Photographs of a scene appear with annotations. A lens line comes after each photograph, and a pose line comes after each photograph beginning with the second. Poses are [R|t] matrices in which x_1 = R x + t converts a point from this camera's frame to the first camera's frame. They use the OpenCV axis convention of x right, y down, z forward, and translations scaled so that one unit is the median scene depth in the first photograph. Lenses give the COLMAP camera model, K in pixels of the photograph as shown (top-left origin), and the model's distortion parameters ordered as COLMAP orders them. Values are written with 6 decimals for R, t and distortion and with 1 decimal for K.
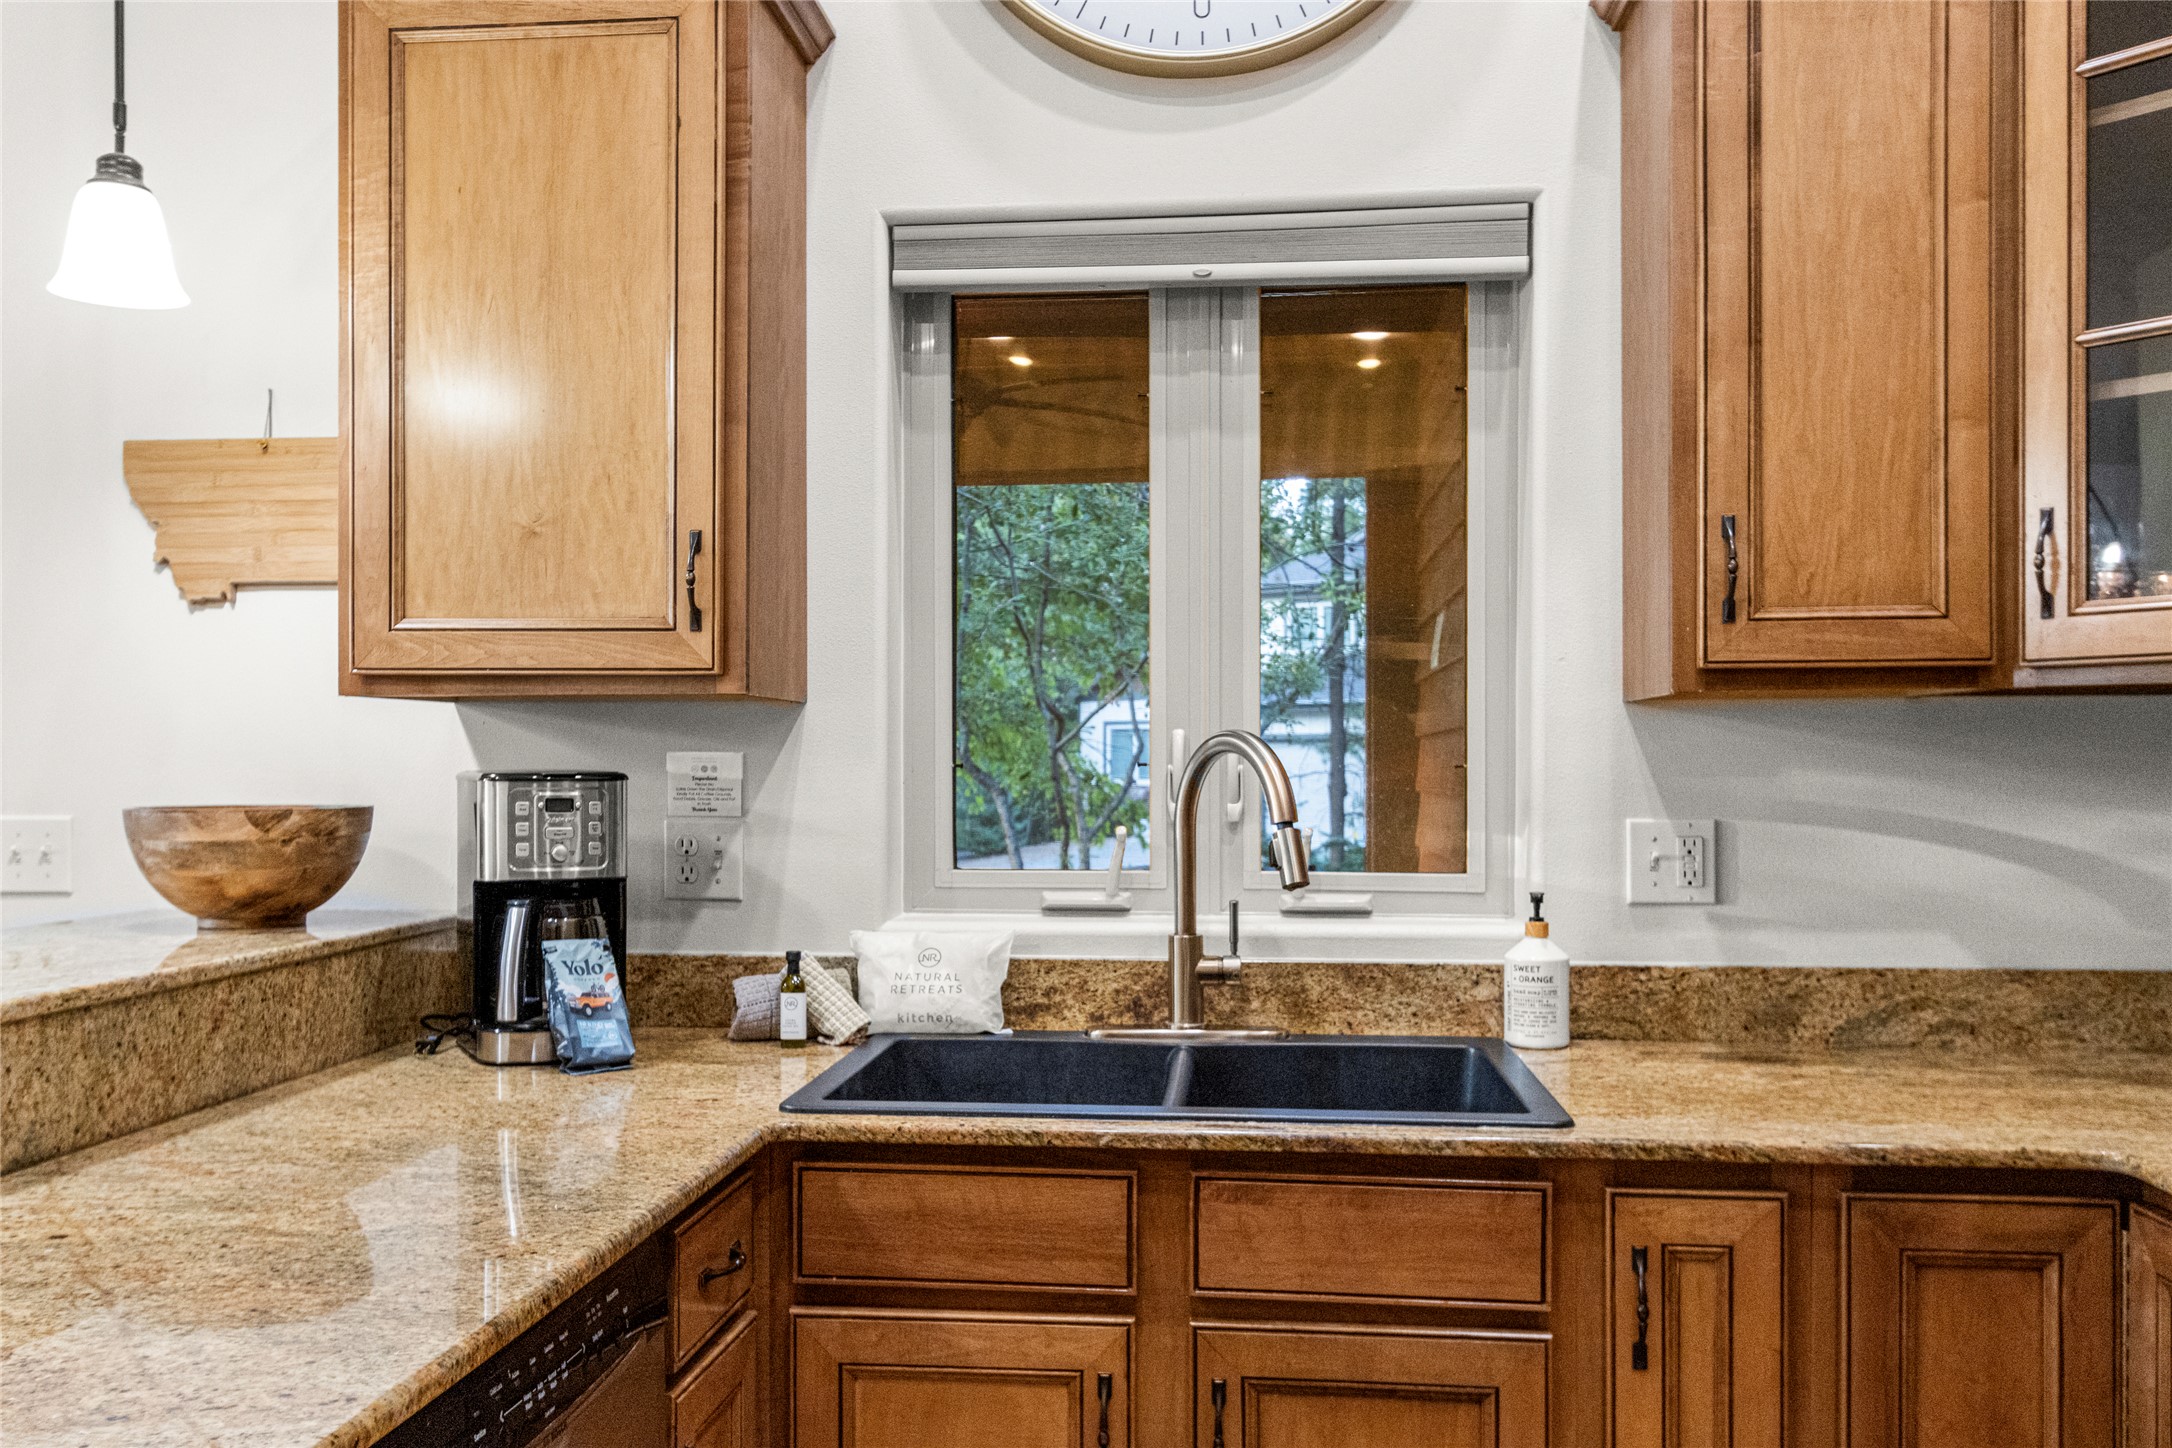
lens RADIAL K [[1783.2, 0, 1087.8], [0, 1783.2, 782.8], [0, 0, 1]] dist [0.013525, 0.008002]
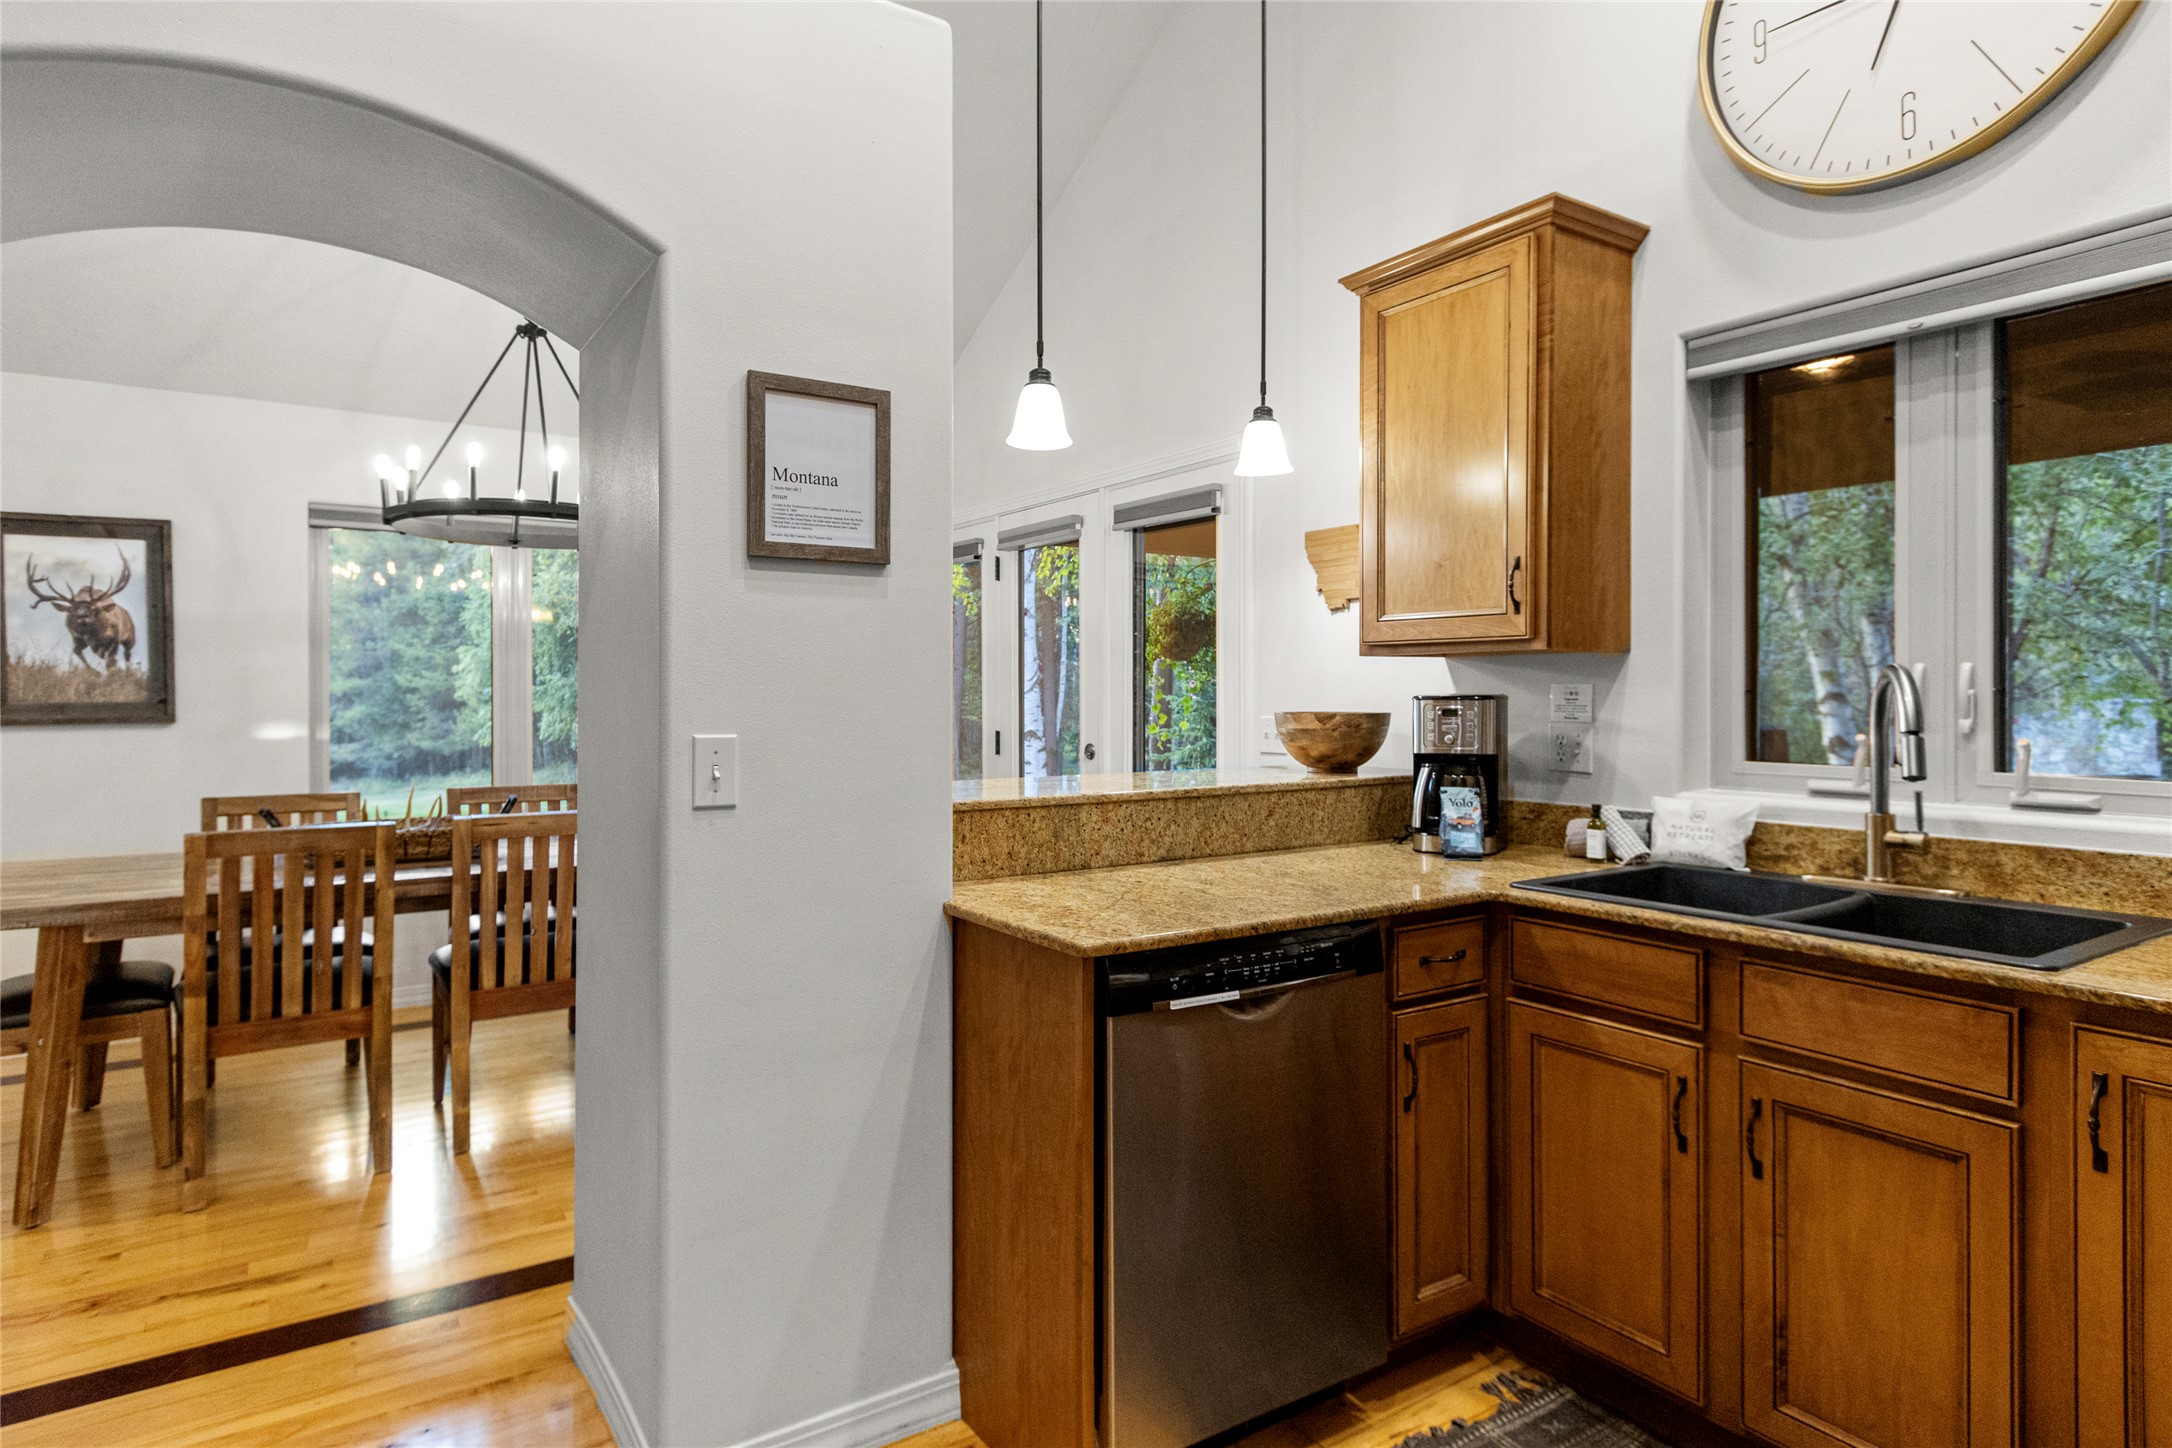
lens RADIAL K [[1217.7, 0, 1087.7], [0, 1217.7, 702.4], [0, 0, 1]] dist [0.017023, 0.000240]
pose [[0.637672, 0.004668, -0.770294, 0.421634], [-0.006065, 0.999981, 0.001040, 0.002372], [0.770284, 0.004009, 0.637689, -0.080340]]
